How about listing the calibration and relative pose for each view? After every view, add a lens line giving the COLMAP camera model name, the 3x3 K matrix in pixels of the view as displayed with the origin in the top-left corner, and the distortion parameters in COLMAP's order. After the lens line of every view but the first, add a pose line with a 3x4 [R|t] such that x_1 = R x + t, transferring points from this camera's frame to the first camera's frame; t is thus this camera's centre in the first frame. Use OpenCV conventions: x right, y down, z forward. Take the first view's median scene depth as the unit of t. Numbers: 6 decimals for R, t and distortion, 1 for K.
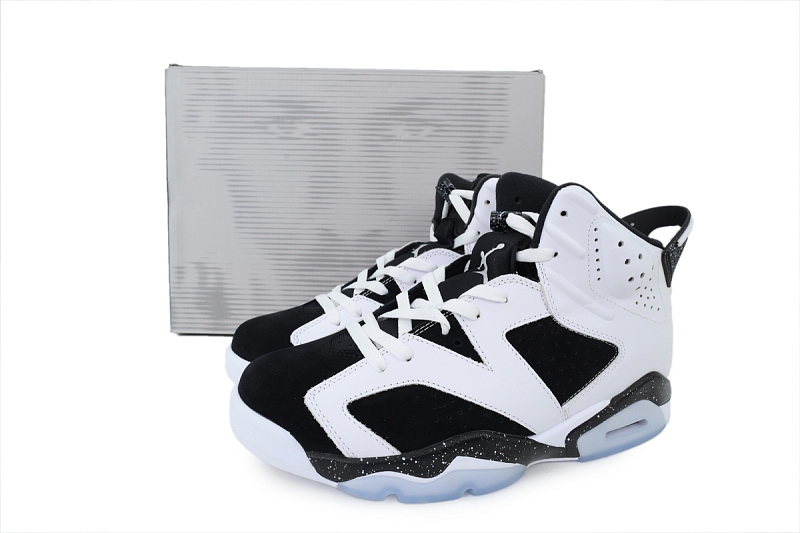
lens RADIAL K [[529.5, 0, 400.0], [0, 529.5, 266.5], [0, 0, 1]] dist [0.002079, 0.000816]
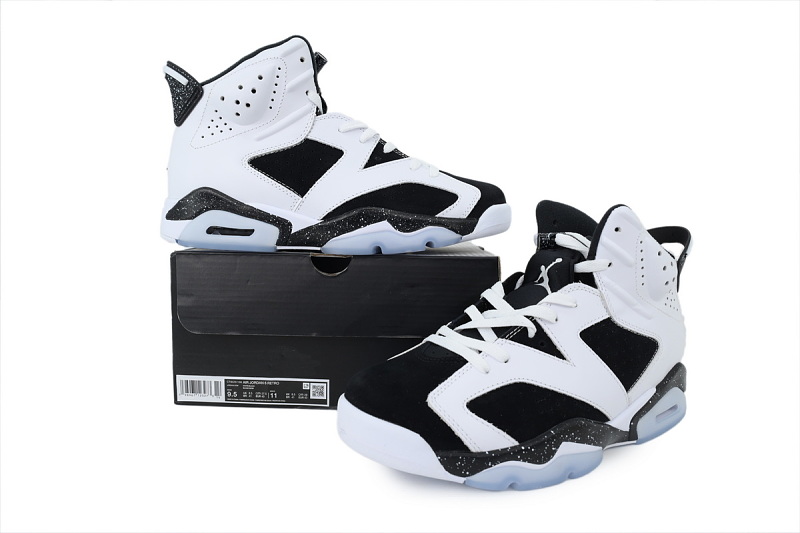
lens RADIAL K [[529.5, 0, 400.0], [0, 529.5, 266.5], [0, 0, 1]] dist [0.002079, 0.000816]
pose [[0.977853, -0.032283, 0.206787, -0.421120], [0.050675, 0.995154, -0.084271, 0.059512], [-0.203065, 0.092883, 0.974750, -0.058750]]
